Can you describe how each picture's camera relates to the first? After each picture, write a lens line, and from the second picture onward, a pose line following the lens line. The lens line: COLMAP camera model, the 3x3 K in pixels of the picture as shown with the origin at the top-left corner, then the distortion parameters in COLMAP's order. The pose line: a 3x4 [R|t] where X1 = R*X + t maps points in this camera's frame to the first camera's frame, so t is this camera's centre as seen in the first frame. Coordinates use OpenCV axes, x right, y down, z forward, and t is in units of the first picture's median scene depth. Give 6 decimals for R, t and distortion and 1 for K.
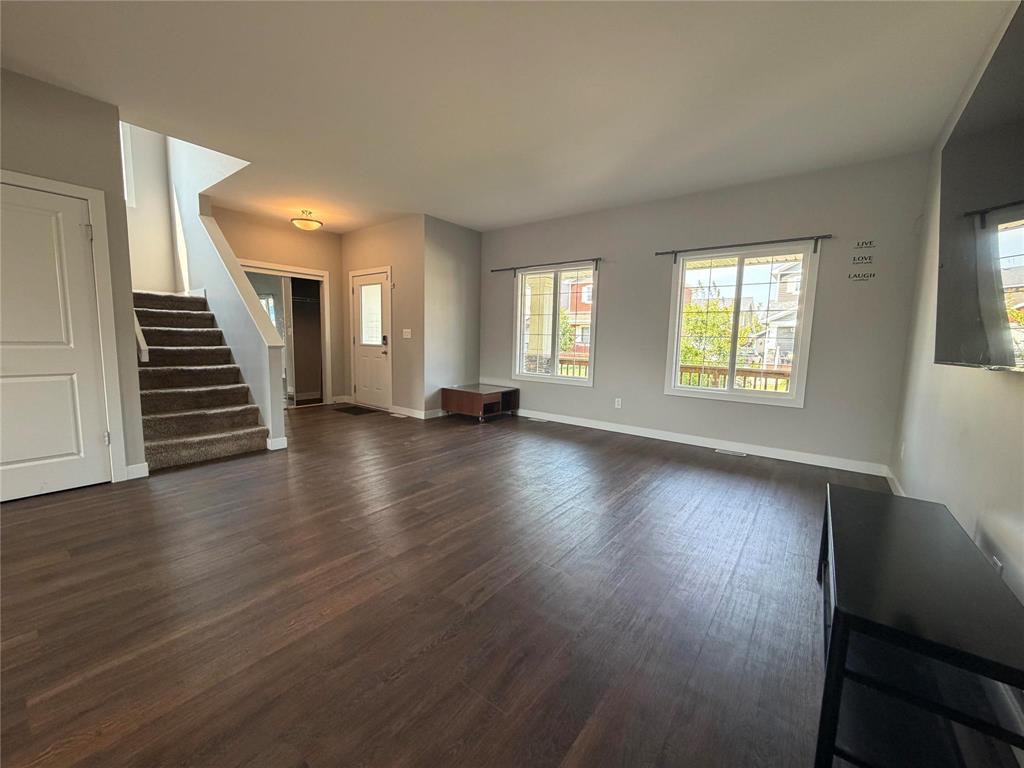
lens RADIAL K [[406.4, 0, 509.5], [0, 406.4, 382.5], [0, 0, 1]] dist [-0.000053, 0.000225]
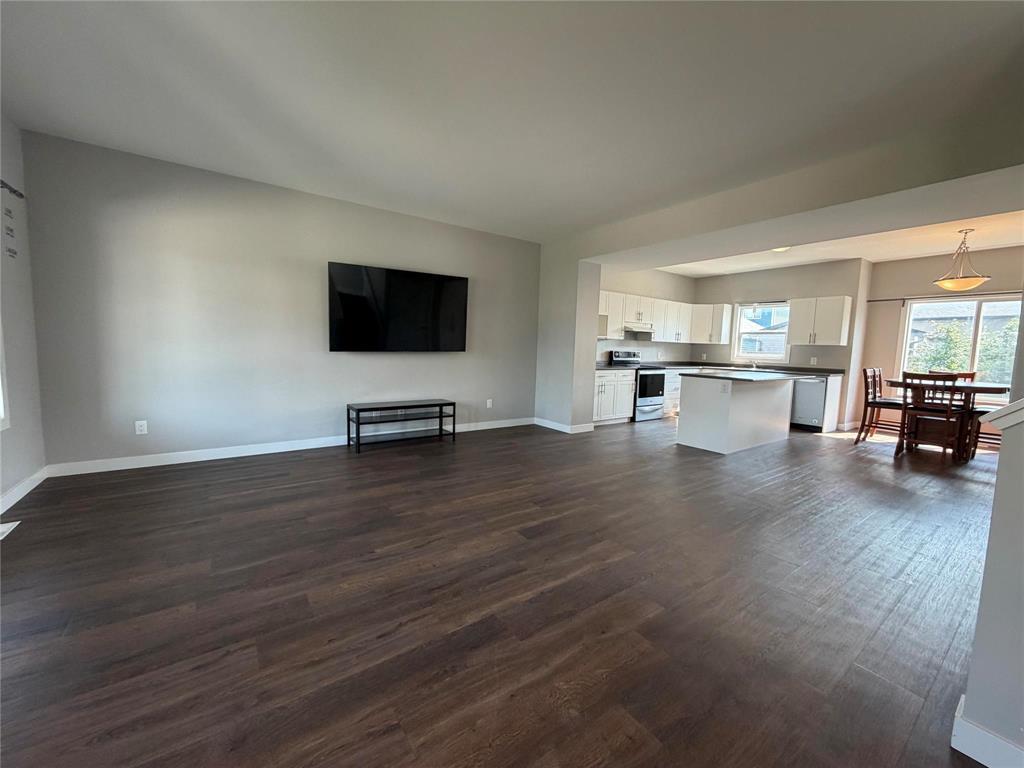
lens RADIAL K [[406.4, 0, 509.5], [0, 406.4, 382.5], [0, 0, 1]] dist [-0.000053, 0.000225]
pose [[-0.955675, -0.075148, 0.284673, -0.236690], [-0.017649, 0.979762, 0.199387, -0.132750], [-0.293895, 0.185524, -0.937660, 1.076727]]
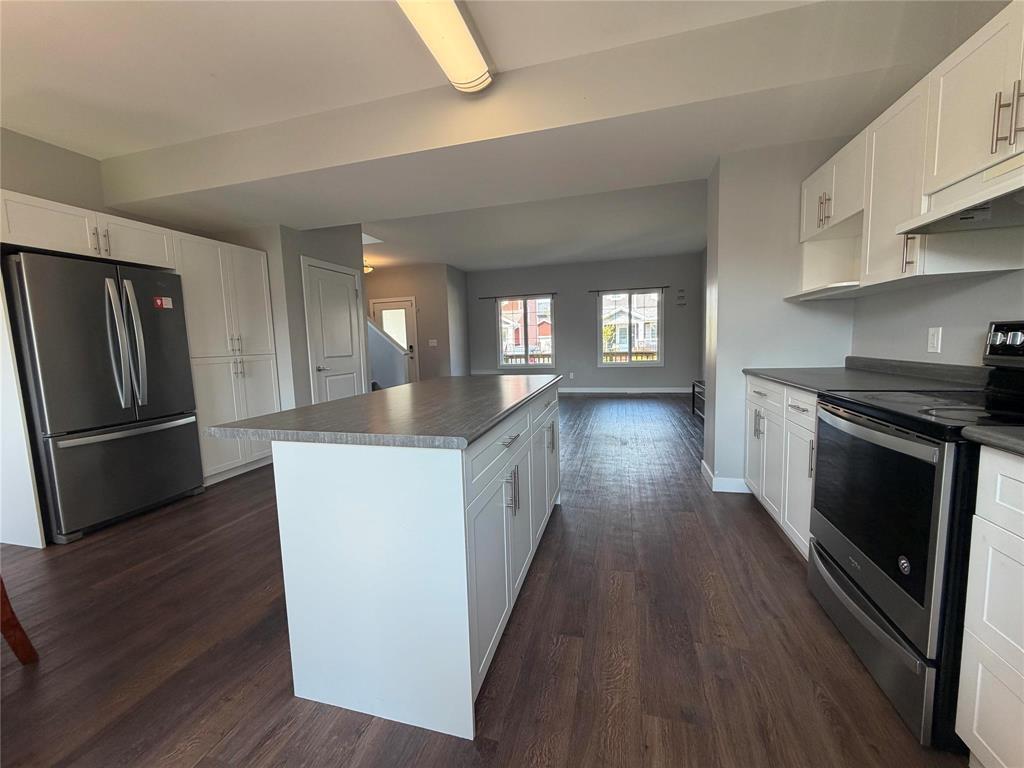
lens RADIAL K [[406.4, 0, 509.5], [0, 406.4, 382.5], [0, 0, 1]] dist [-0.000053, 0.000225]
pose [[0.923518, -0.091695, 0.372434, -0.623958], [0.096144, 0.995345, 0.006653, 0.041953], [-0.371311, 0.029663, 0.928035, -0.506172]]
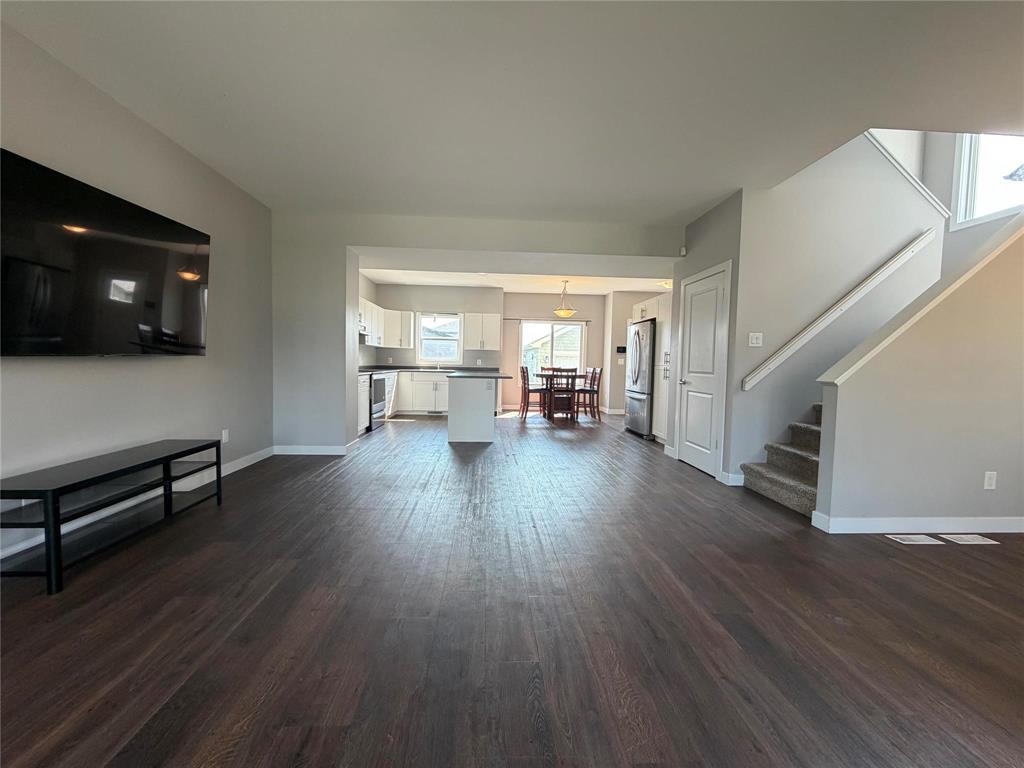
lens RADIAL K [[406.4, 0, 509.5], [0, 406.4, 382.5], [0, 0, 1]] dist [-0.000053, 0.000225]
pose [[-0.755784, -0.004496, -0.654805, 0.233940], [-0.108827, 0.986932, 0.118834, -0.086775], [0.645714, 0.161073, -0.746397, 0.903515]]
